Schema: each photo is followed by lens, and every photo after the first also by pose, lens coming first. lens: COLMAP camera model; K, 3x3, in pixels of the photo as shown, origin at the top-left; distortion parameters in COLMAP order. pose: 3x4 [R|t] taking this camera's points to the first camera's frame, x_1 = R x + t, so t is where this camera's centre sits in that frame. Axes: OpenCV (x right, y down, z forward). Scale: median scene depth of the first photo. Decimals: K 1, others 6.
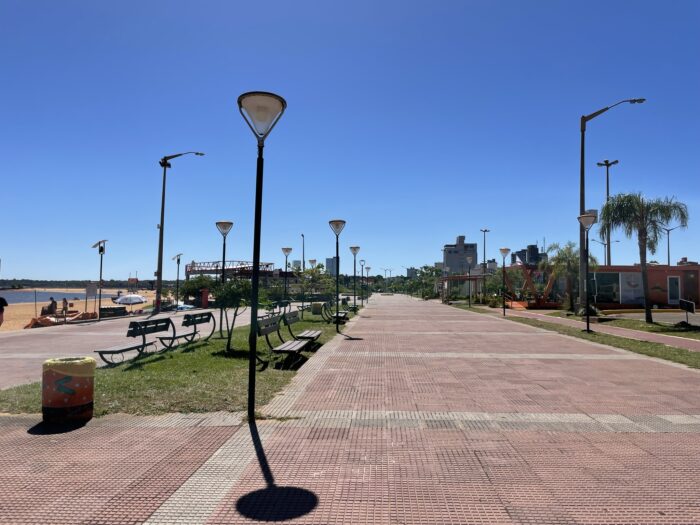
lens RADIAL K [[519.1, 0, 350.0], [0, 519.1, 262.5], [0, 0, 1]] dist [-0.001191, -0.003107]
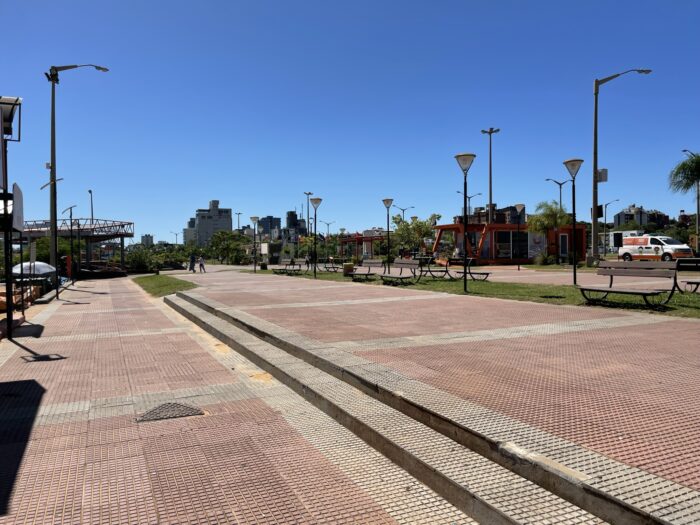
lens RADIAL K [[533.5, 0, 350.0], [0, 533.5, 262.5], [0, 0, 1]] dist [0.082455, -0.128527]
pose [[0.893037, -0.024909, 0.449293, -0.331379], [-0.003450, 0.998058, 0.062190, 0.015048], [-0.449969, -0.057088, 0.891217, 0.148137]]
